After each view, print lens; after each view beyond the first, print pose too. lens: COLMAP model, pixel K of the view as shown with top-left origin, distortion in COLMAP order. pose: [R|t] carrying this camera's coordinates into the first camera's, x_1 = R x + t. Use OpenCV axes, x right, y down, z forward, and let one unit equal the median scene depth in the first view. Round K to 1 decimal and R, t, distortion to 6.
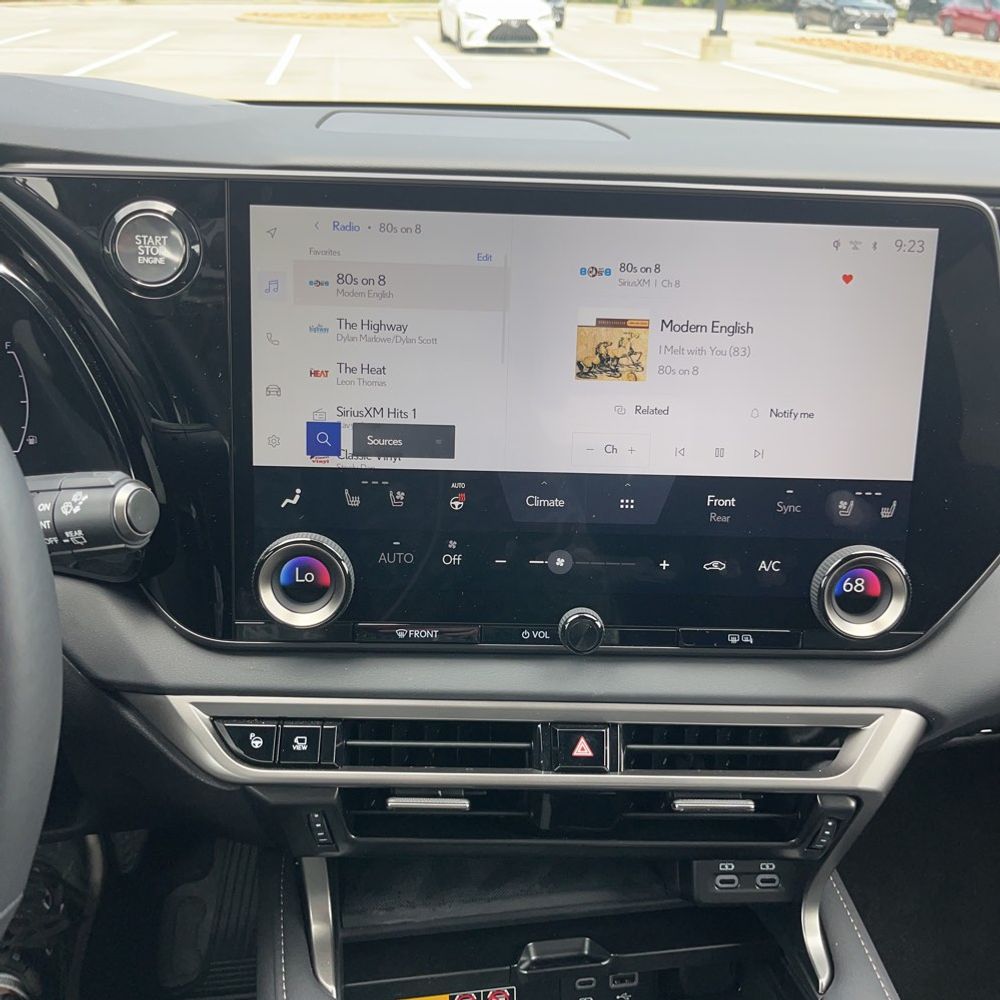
lens RADIAL K [[1013.9, 0, 492.9], [0, 1013.9, 465.1], [0, 0, 1]] dist [0.022285, 0.000000]
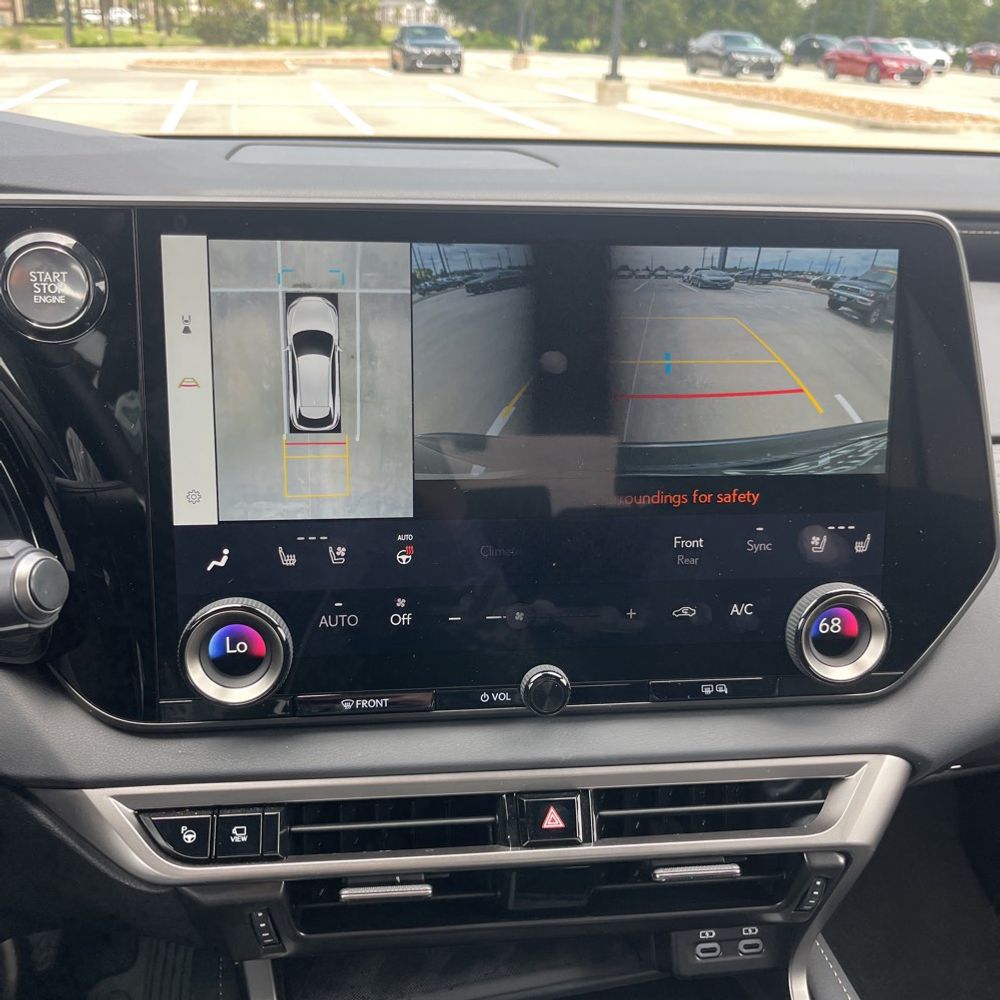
lens RADIAL K [[1013.9, 0, 485.1], [0, 1013.9, 487.9], [0, 0, 1]] dist [0.022285, 0.000000]
pose [[0.996261, -0.039826, 0.076664, -0.029935], [0.041375, 0.998968, -0.018719, -0.004456], [-0.075839, 0.021821, 0.996881, 0.084199]]
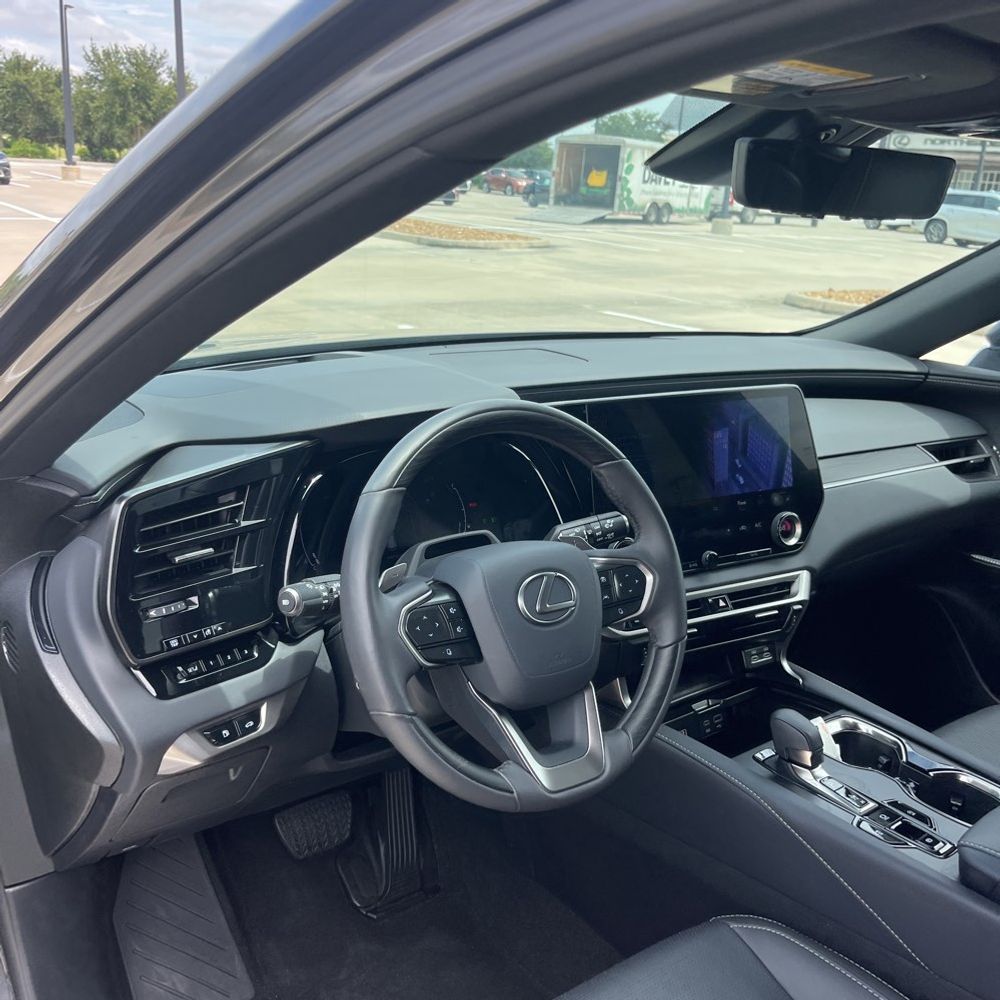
lens RADIAL K [[1013.9, 0, 498.4], [0, 1013.9, 502.0], [0, 0, 1]] dist [0.022285, 0.000000]
pose [[0.869484, -0.136676, 0.474677, -1.573807], [0.183623, 0.981527, -0.053733, 0.057793], [-0.458564, 0.133881, 0.878519, -1.035365]]
